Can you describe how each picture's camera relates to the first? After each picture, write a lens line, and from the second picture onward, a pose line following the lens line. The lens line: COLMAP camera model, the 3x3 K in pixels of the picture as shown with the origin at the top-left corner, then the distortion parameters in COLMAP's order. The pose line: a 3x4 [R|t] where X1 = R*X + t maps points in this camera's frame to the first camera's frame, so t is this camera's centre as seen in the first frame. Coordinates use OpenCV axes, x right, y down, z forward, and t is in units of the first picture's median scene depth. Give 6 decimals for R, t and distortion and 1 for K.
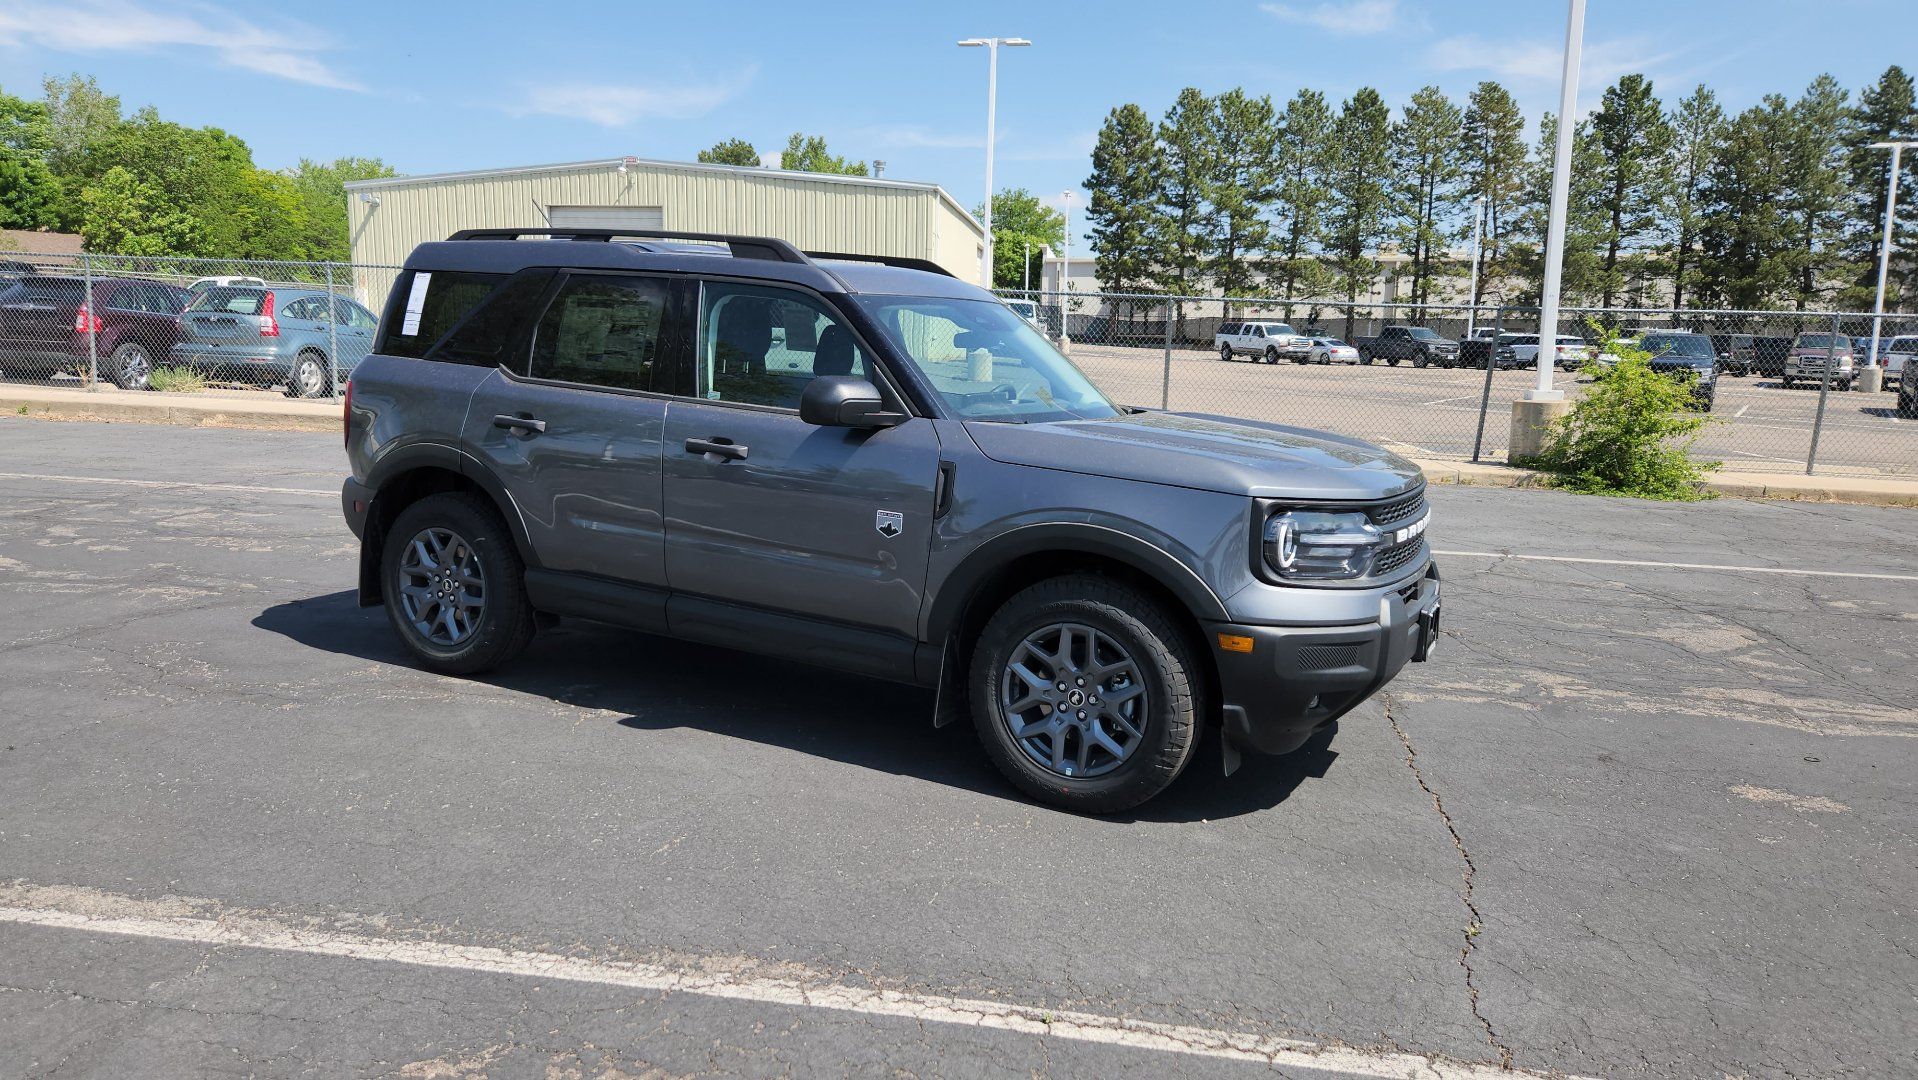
lens RADIAL K [[1283.5, 0, 924.1], [0, 1283.5, 532.6], [0, 0, 1]] dist [0.074759, -0.064669]
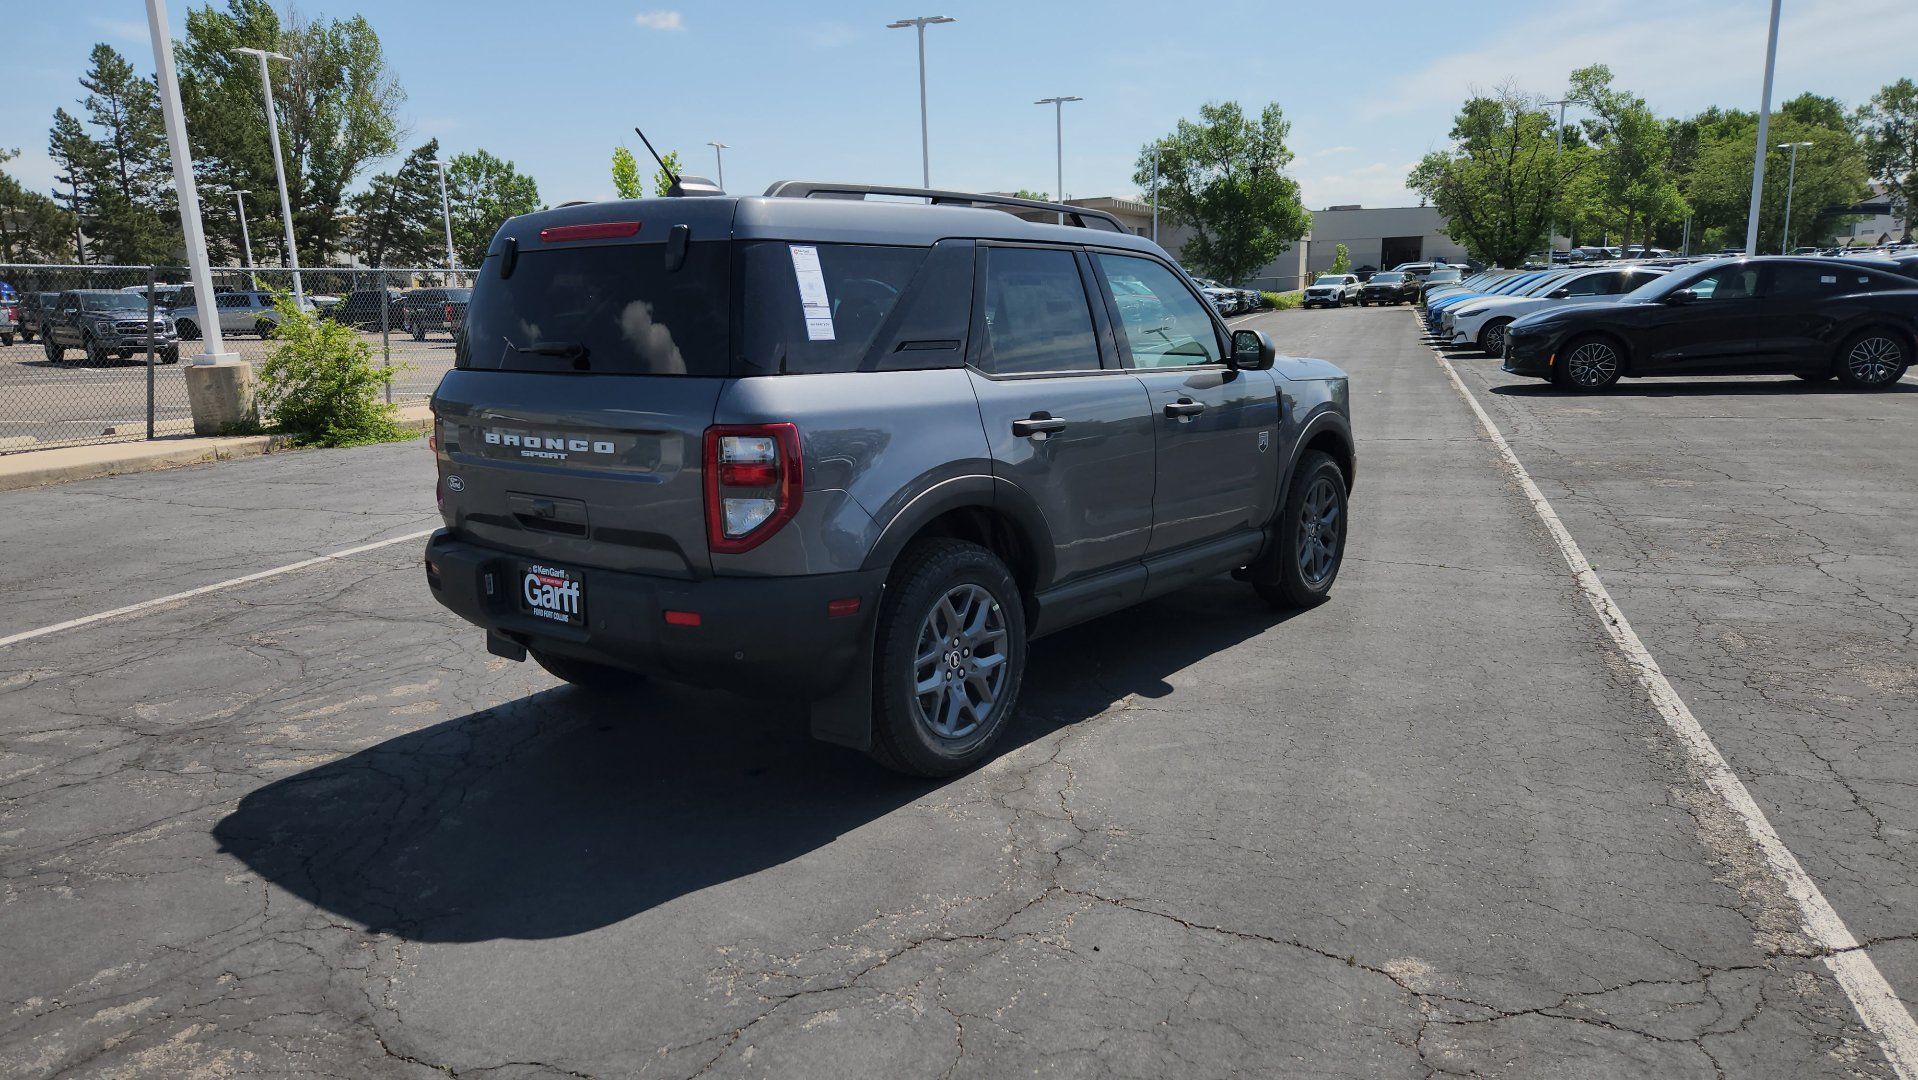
lens RADIAL K [[1280.5, 0, 926.7], [0, 1280.5, 561.6], [0, 0, 1]] dist [0.069117, -0.058511]
pose [[0.188512, -0.236457, 0.953180, -0.079574], [0.182923, 0.962050, 0.202480, -0.012622], [-0.964885, 0.136189, 0.224611, 0.061864]]
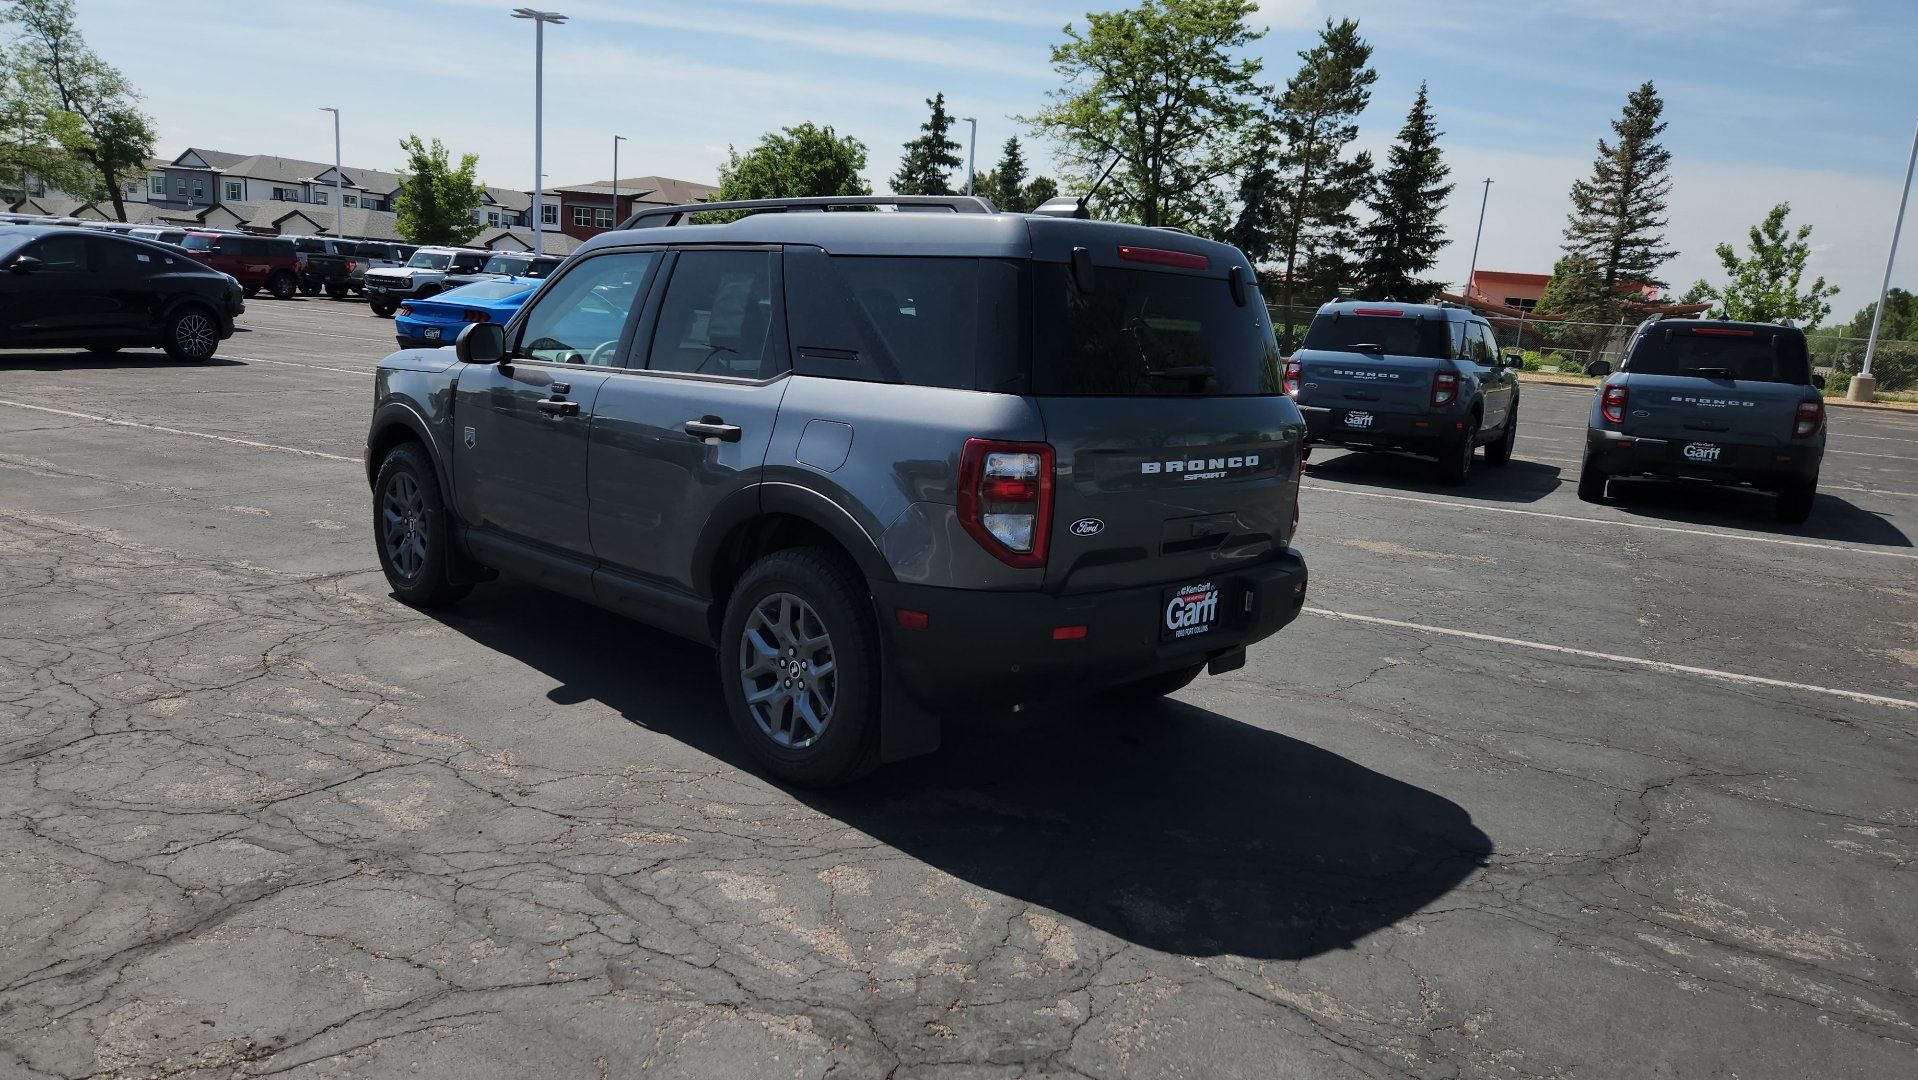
lens RADIAL K [[1280.5, 0, 926.7], [0, 1280.5, 561.6], [0, 0, 1]] dist [0.069117, -0.058511]
pose [[-0.946678, -0.157006, 0.281334, -0.035852], [-0.051962, 0.936195, 0.347620, -0.023904], [-0.317962, 0.314466, -0.894433, 0.141836]]
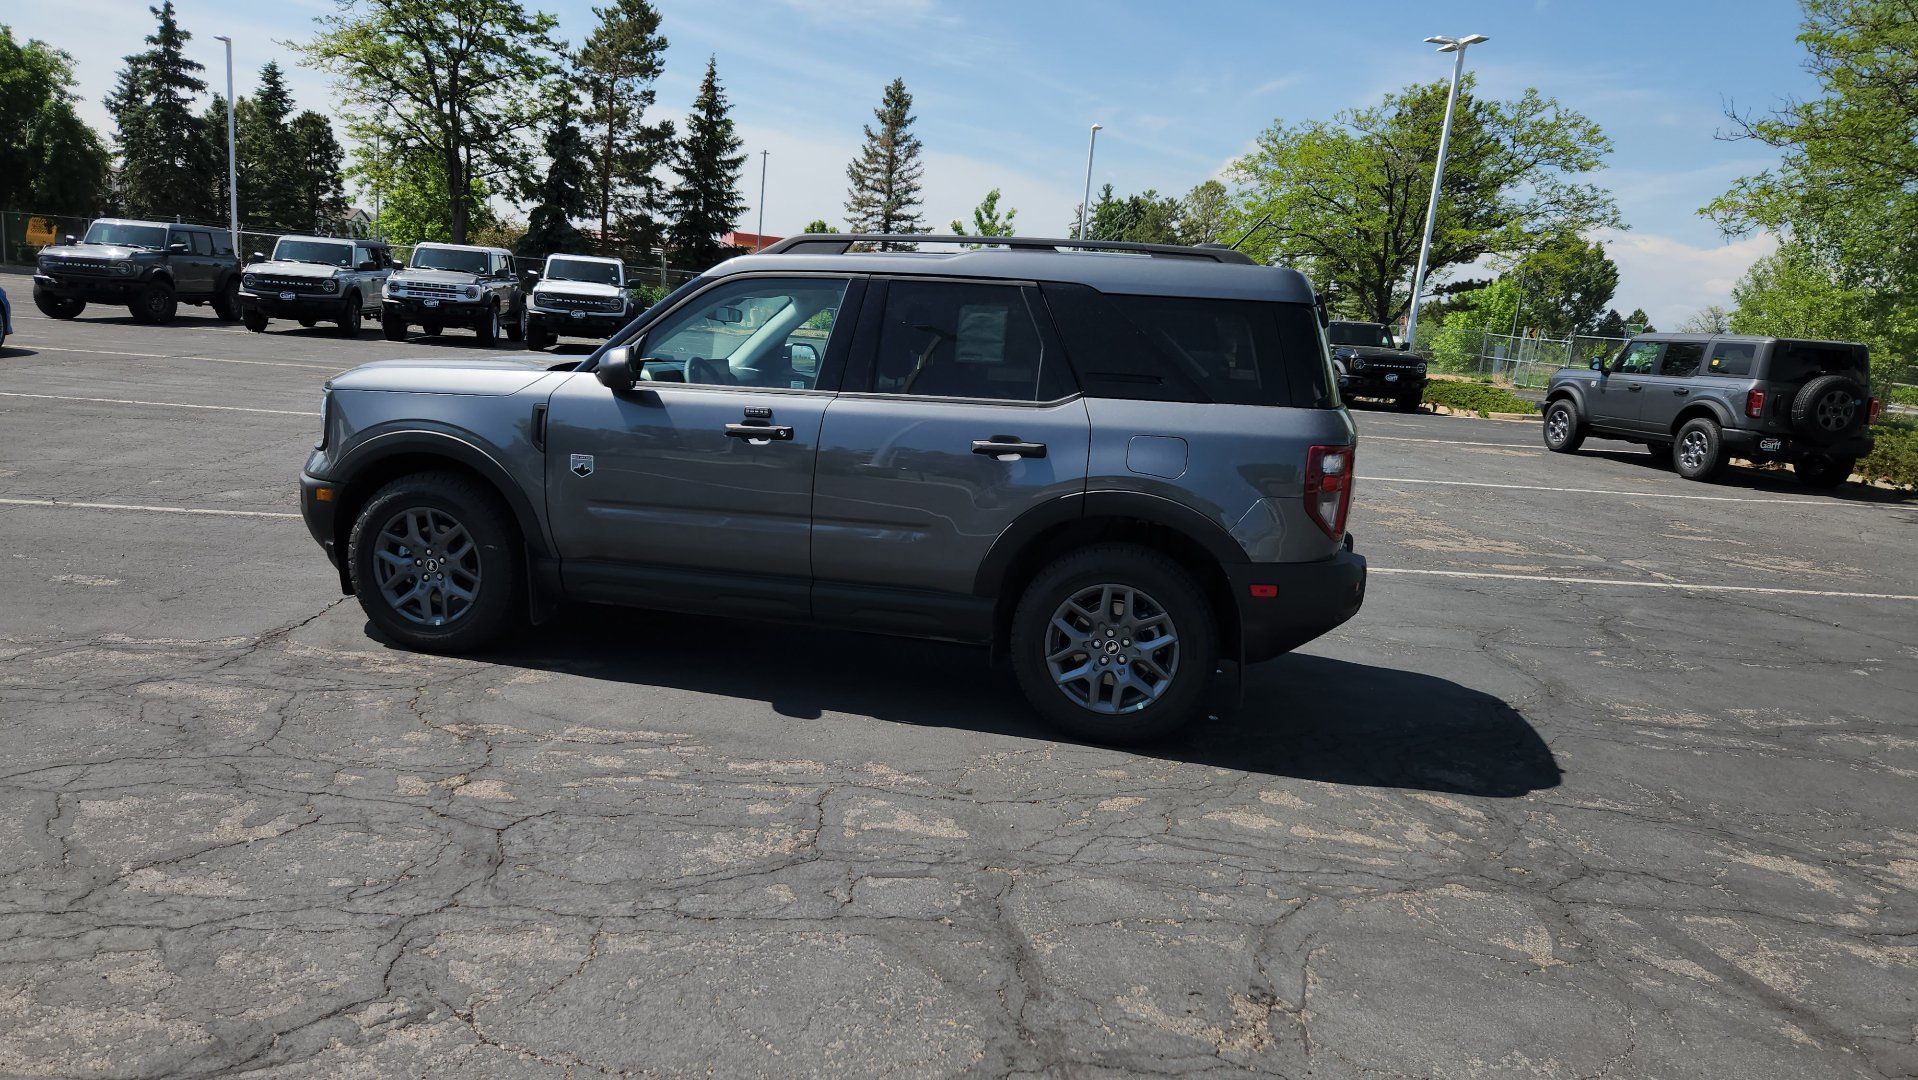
lens RADIAL K [[1280.5, 0, 926.7], [0, 1280.5, 561.6], [0, 0, 1]] dist [0.069117, -0.058511]
pose [[-0.962127, -0.056025, -0.266782, 0.011077], [-0.144542, 0.934600, 0.325009, -0.023899], [0.231125, 0.351261, -0.907302, 0.150999]]
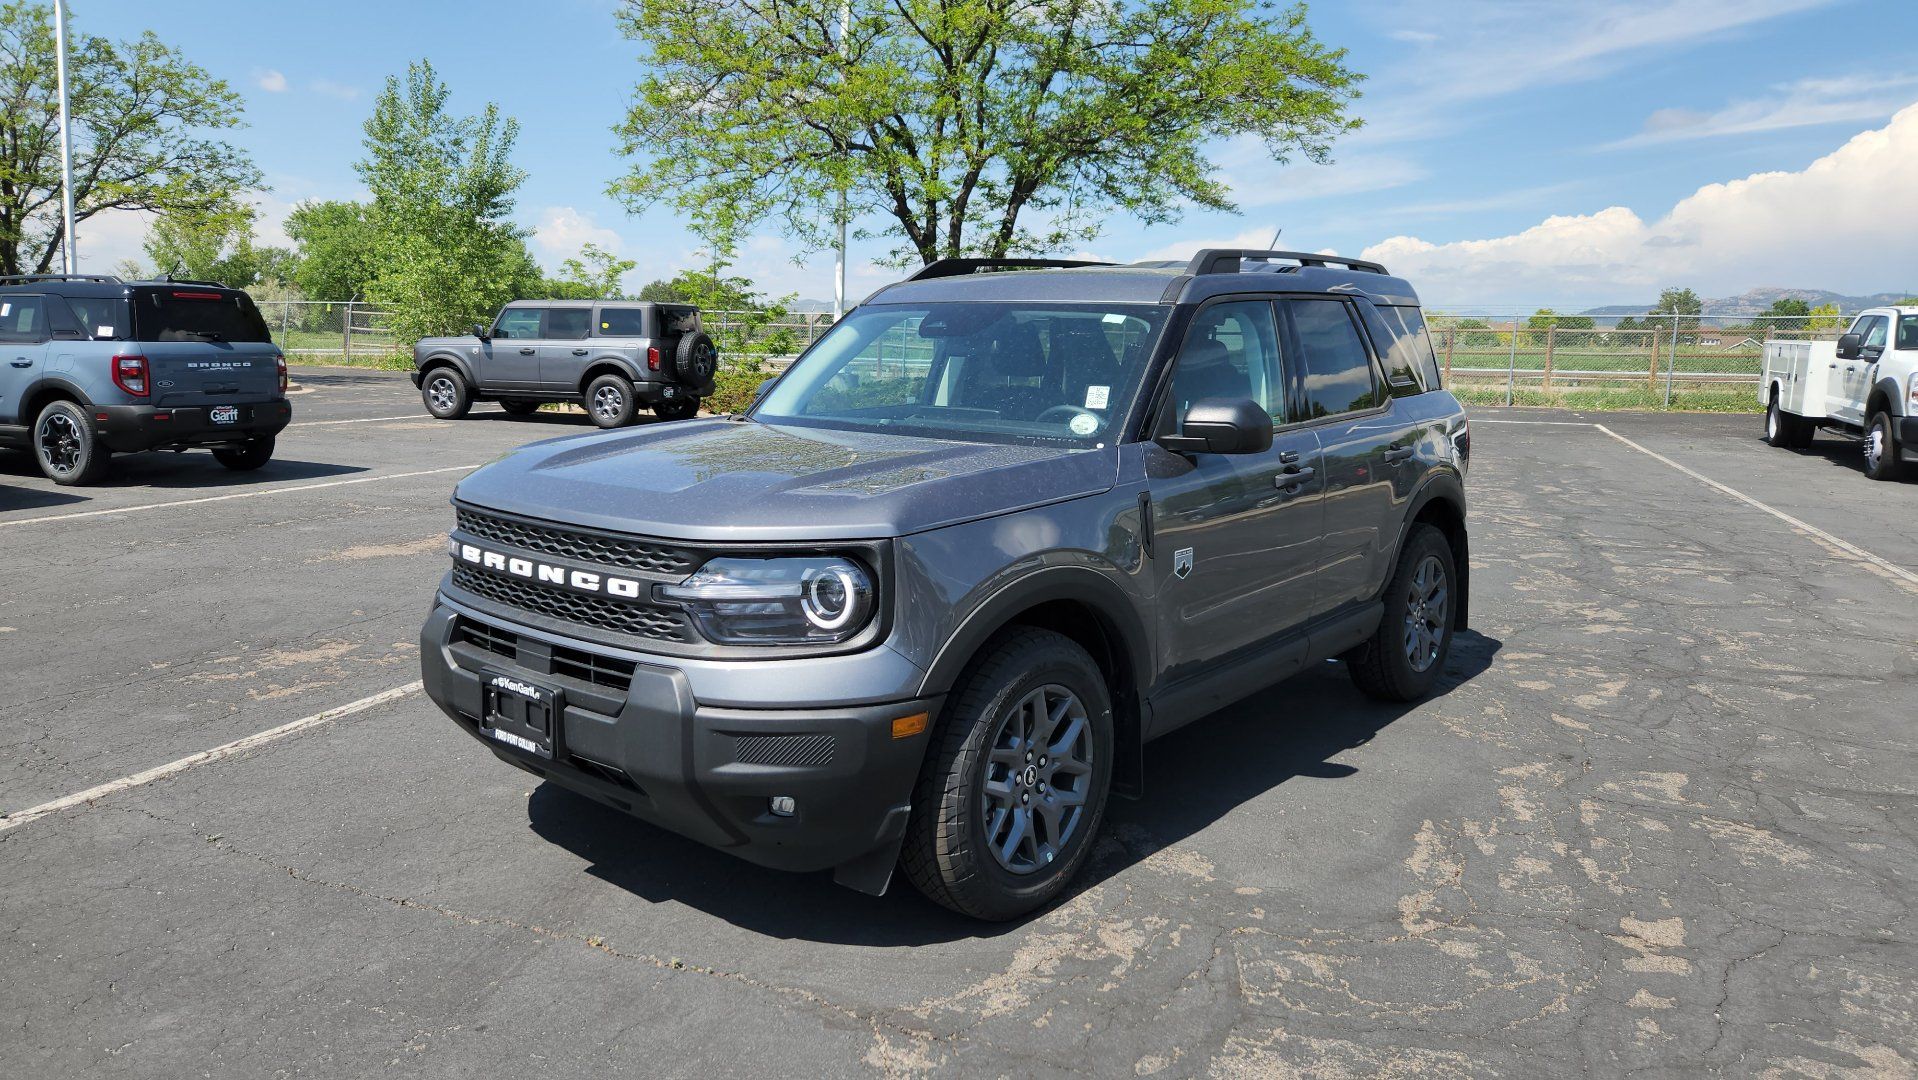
lens RADIAL K [[1293.9, 0, 931.1], [0, 1293.9, 533.3], [0, 0, 1]] dist [0.071183, -0.062006]
pose [[-0.216951, 0.105122, -0.970506, 0.063450], [-0.176133, 0.973653, 0.144837, -0.010458], [0.960161, 0.202361, -0.192719, 0.082000]]
